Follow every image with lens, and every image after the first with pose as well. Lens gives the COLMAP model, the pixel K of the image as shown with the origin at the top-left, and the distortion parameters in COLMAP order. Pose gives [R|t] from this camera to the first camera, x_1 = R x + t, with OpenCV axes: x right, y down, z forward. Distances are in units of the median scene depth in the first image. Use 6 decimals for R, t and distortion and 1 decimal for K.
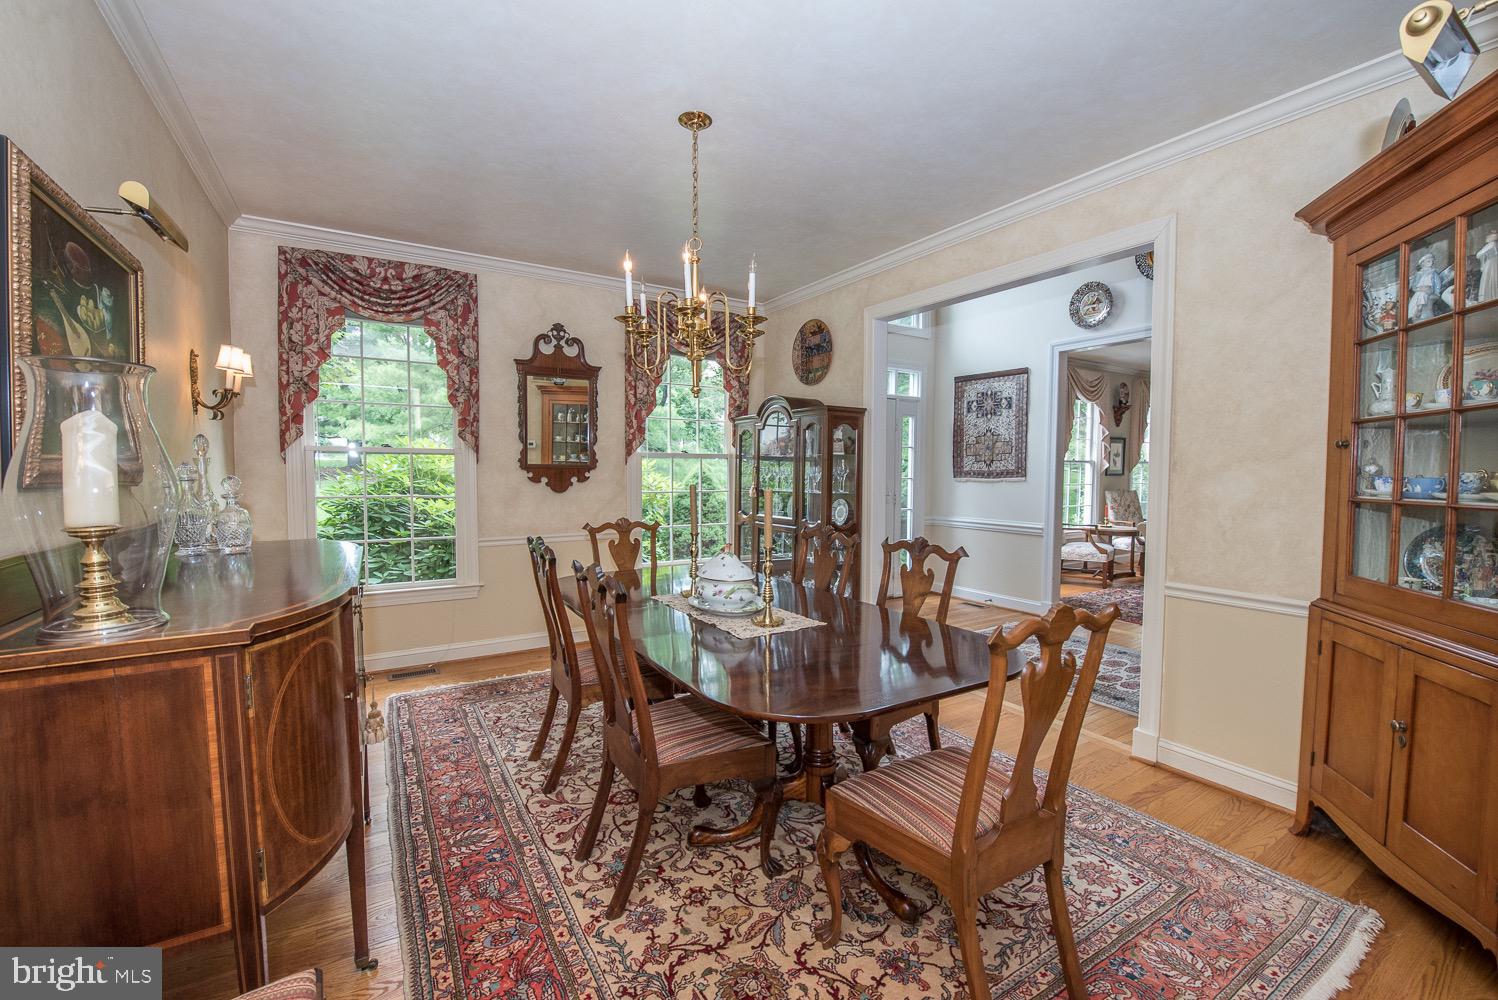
lens RADIAL K [[623.1, 0, 748.2], [0, 623.1, 501.8], [0, 0, 1]] dist [-0.002001, -0.007948]
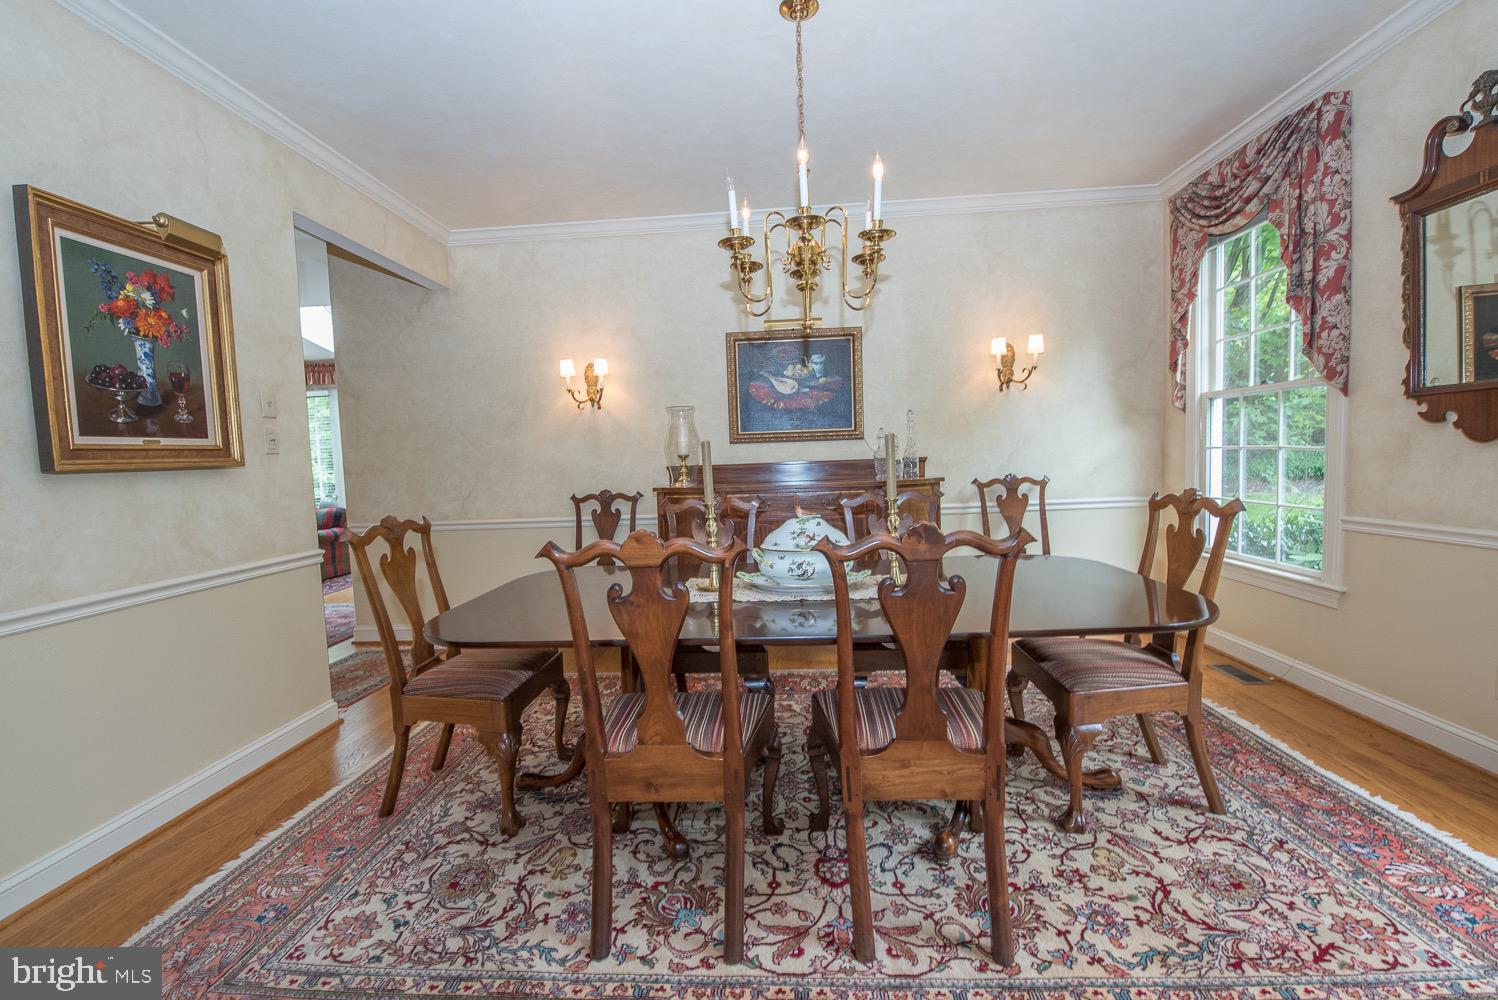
lens RADIAL K [[623.1, 0, 748.2], [0, 623.1, 501.8], [0, 0, 1]] dist [-0.002001, -0.007948]
pose [[-0.576091, 0.073769, -0.814050, 0.407085], [-0.008015, 0.995362, 0.095871, -0.009992], [0.817346, 0.061755, -0.572828, 0.856181]]
